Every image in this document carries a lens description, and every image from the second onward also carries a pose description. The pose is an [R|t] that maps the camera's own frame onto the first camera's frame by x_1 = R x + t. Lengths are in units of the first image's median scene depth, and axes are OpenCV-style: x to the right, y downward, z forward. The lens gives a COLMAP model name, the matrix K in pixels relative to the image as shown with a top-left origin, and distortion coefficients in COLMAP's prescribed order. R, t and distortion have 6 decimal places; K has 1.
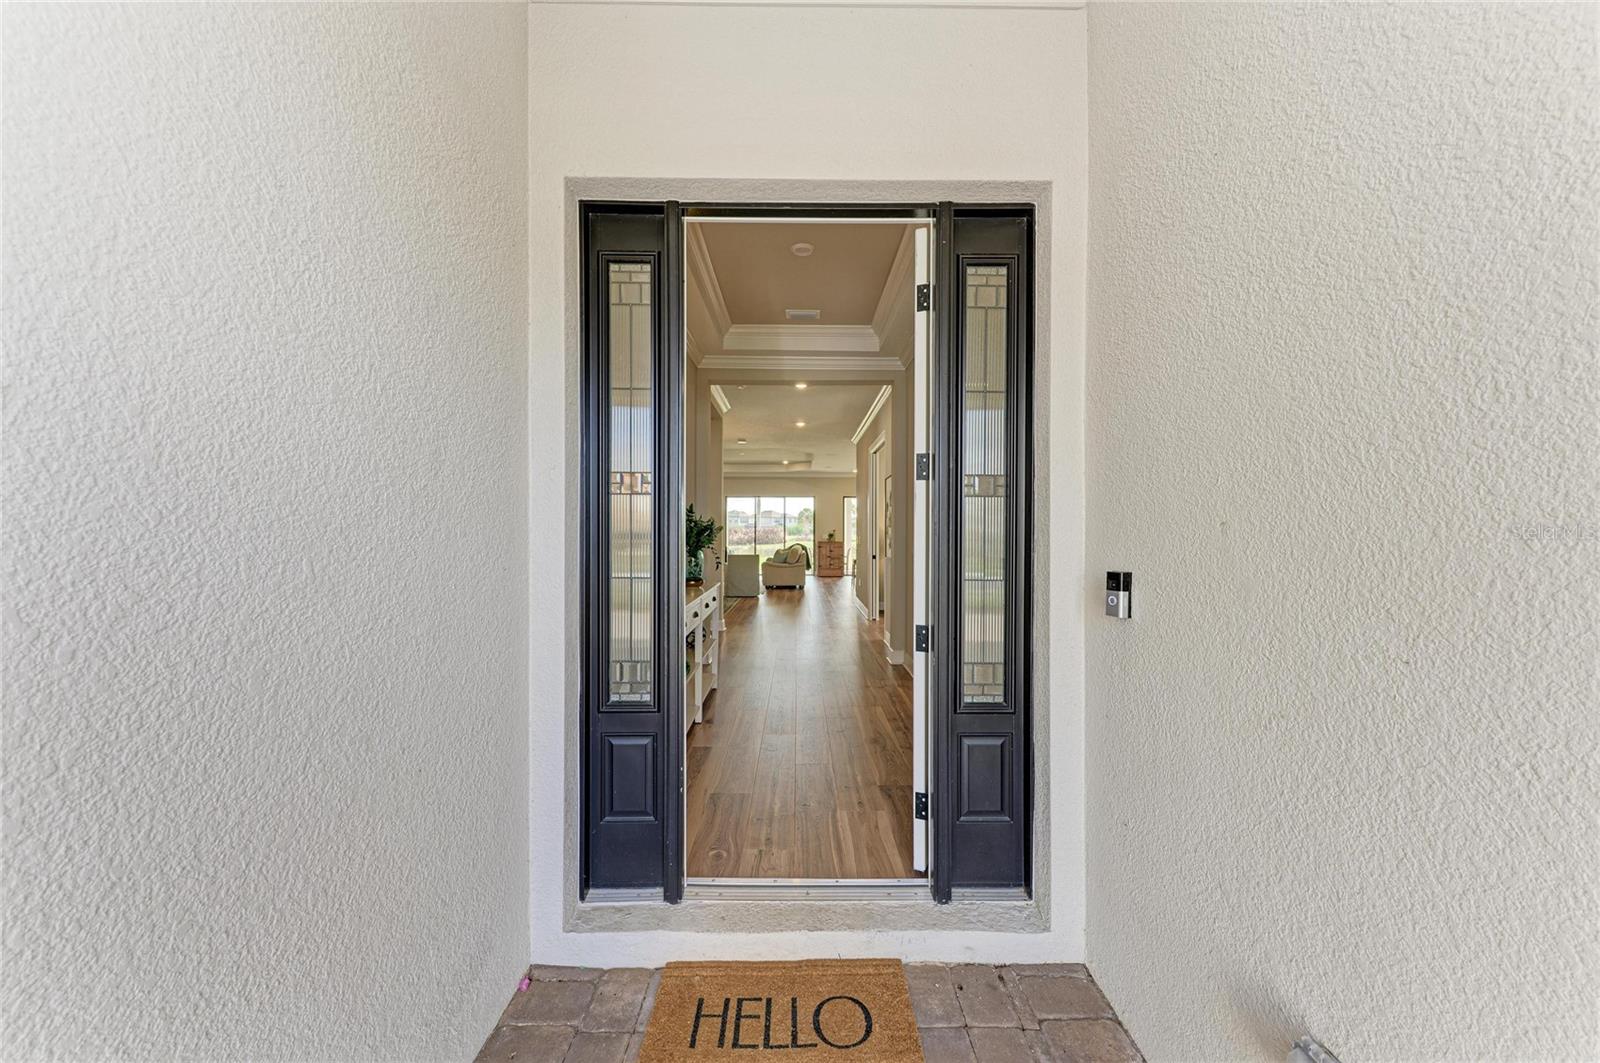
lens RADIAL K [[572.5, 0, 801.4], [0, 572.5, 534.2], [0, 0, 1]] dist [0.011061, -0.000486]
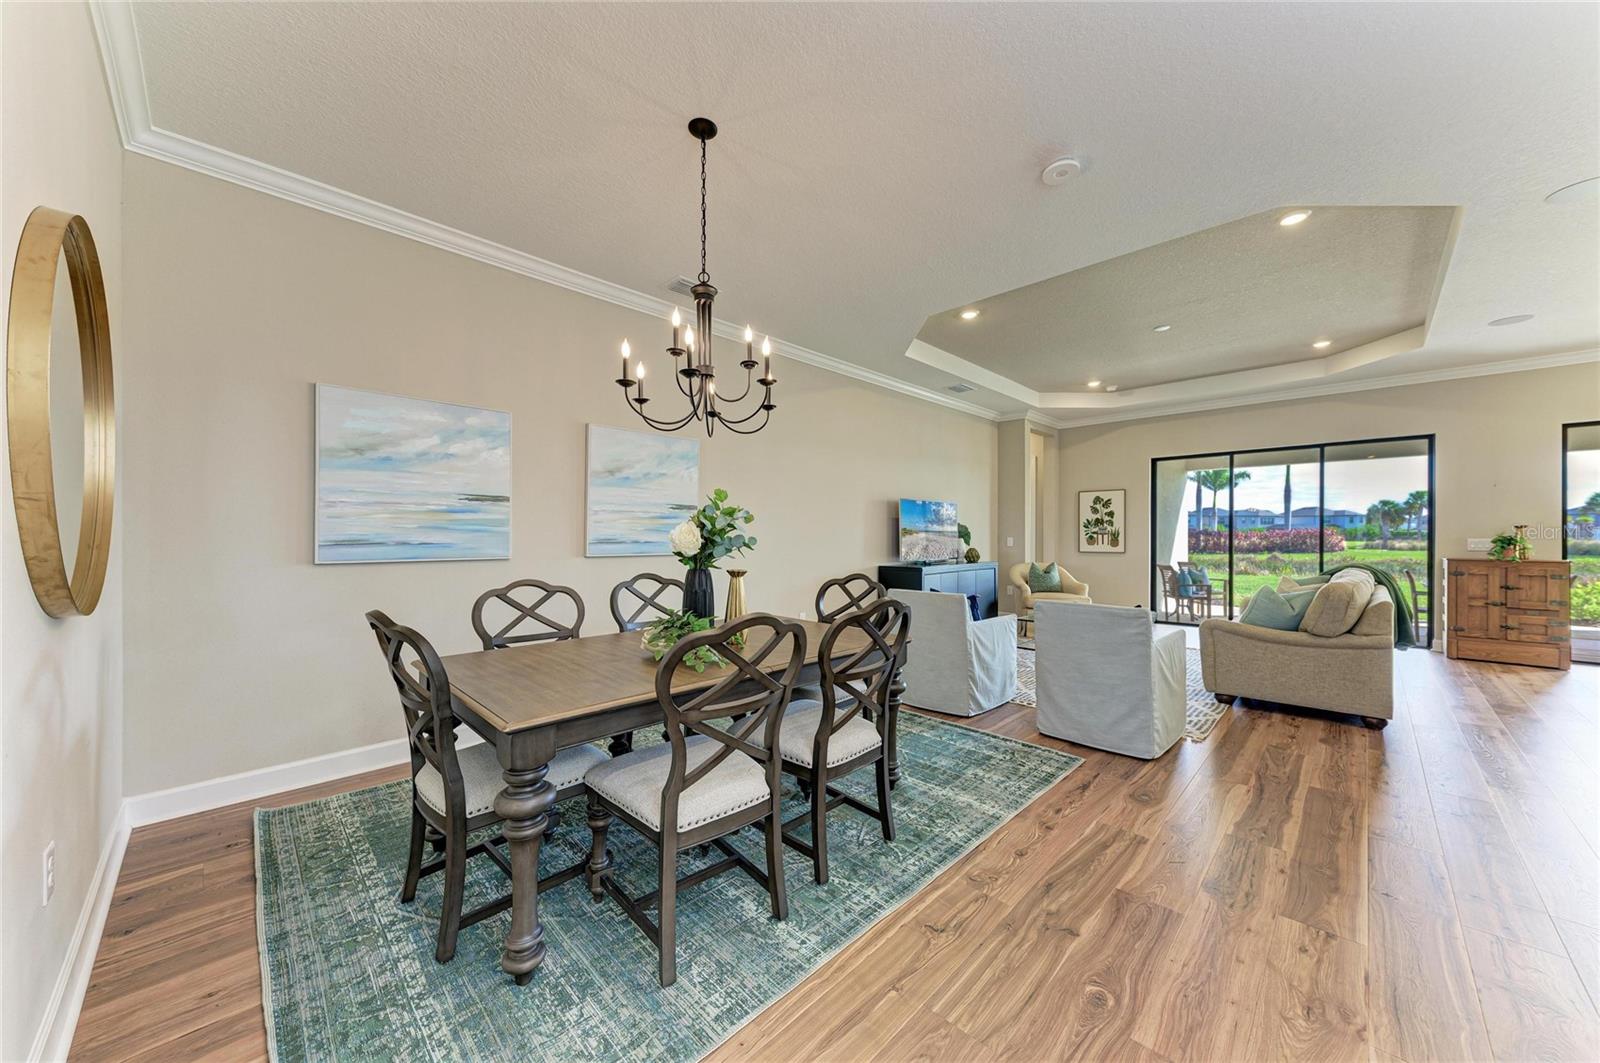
lens RADIAL K [[572.5, 0, 801.4], [0, 572.5, 534.2], [0, 0, 1]] dist [0.011061, -0.000486]
pose [[0.710294, -0.004266, -0.703892, -0.004253], [-0.001440, 0.999971, -0.007514, 0.002065], [0.703903, 0.006350, 0.710267, 0.630203]]
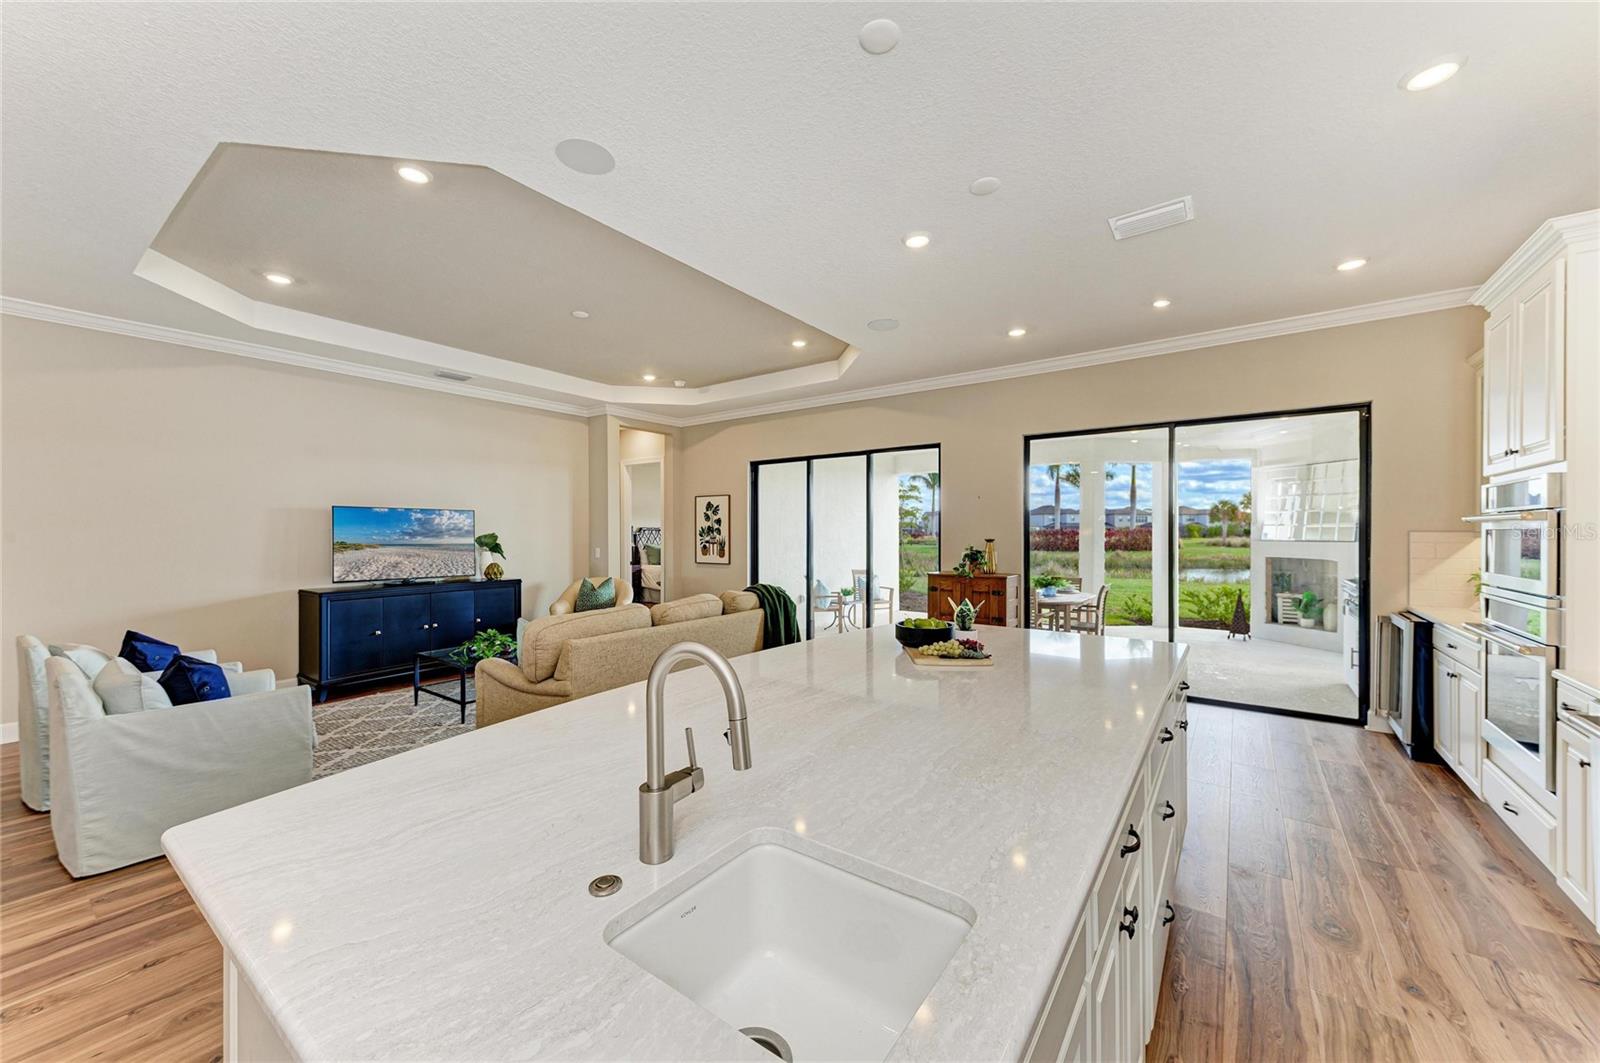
lens RADIAL K [[596.6, 0, 803.9], [0, 596.6, 535.2], [0, 0, 1]] dist [0.007424, -0.000509]
pose [[0.804932, -0.001895, -0.593364, 0.188203], [0.001148, 0.999998, -0.001637, -0.008749], [0.593366, 0.000637, 0.804933, 0.850655]]
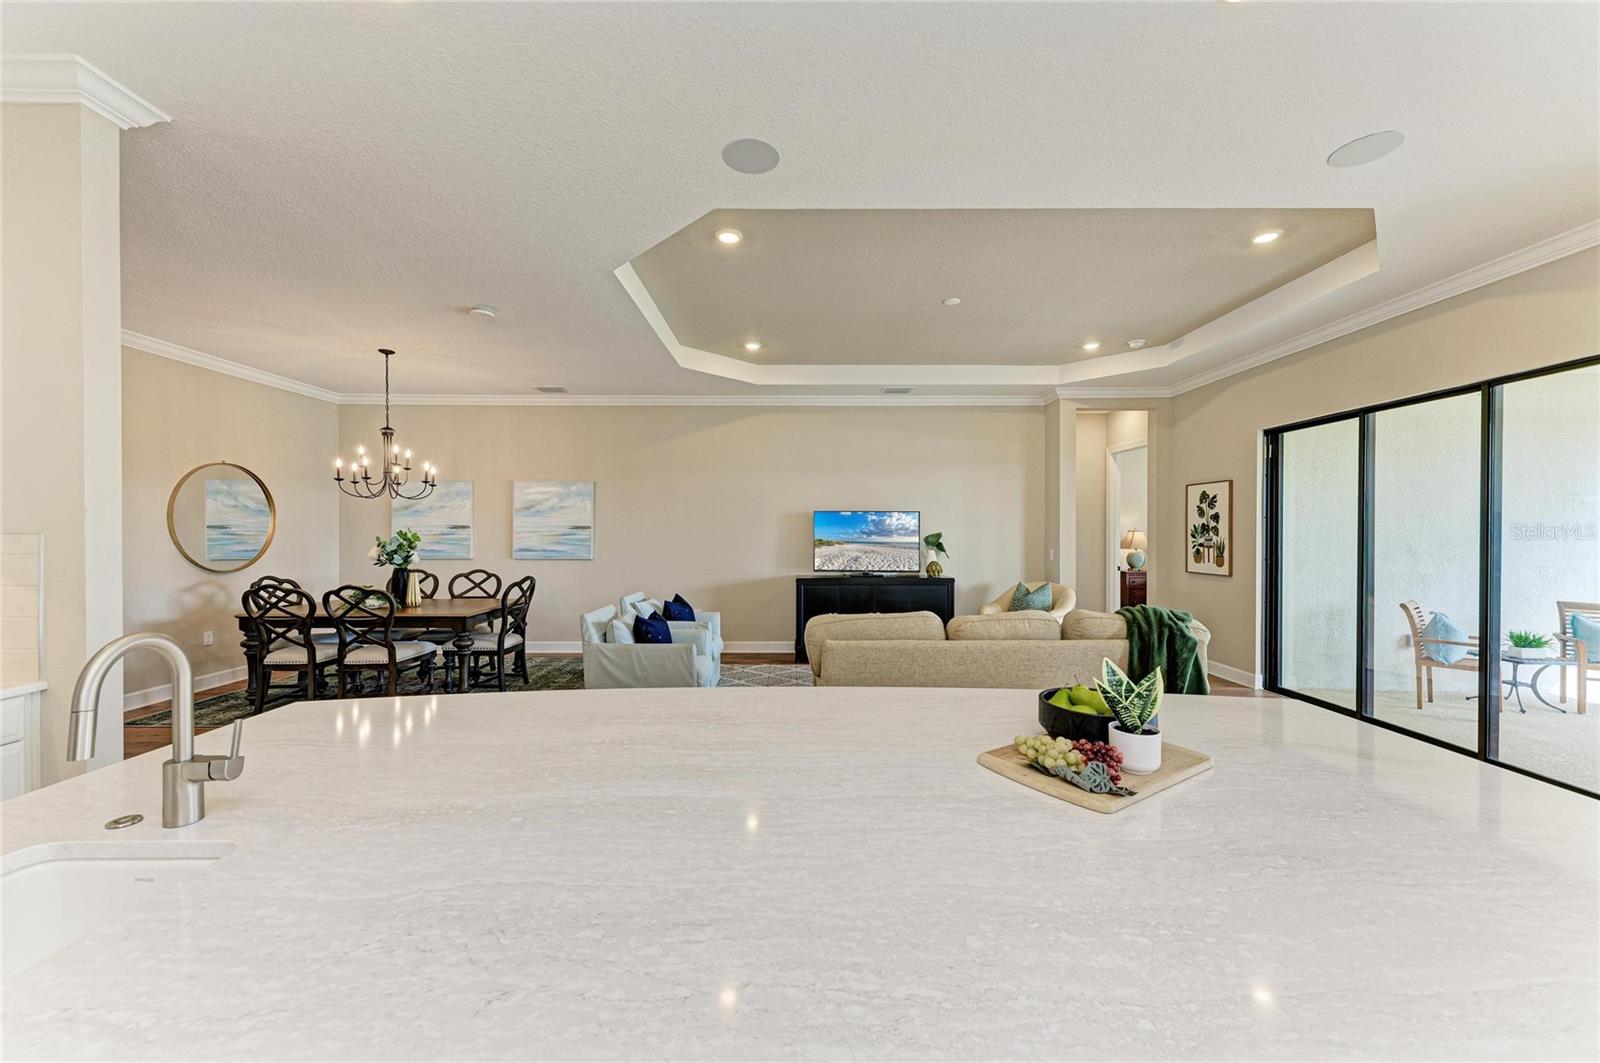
lens RADIAL K [[606.0, 0, 800.1], [0, 606.0, 535.8], [0, 0, 1]] dist [0.011445, -0.000317]
pose [[-0.001975, 0.002653, -0.999995, 0.209454], [-0.005569, 0.999981, 0.002663, -0.009396], [0.999983, 0.005574, -0.001960, 0.960292]]
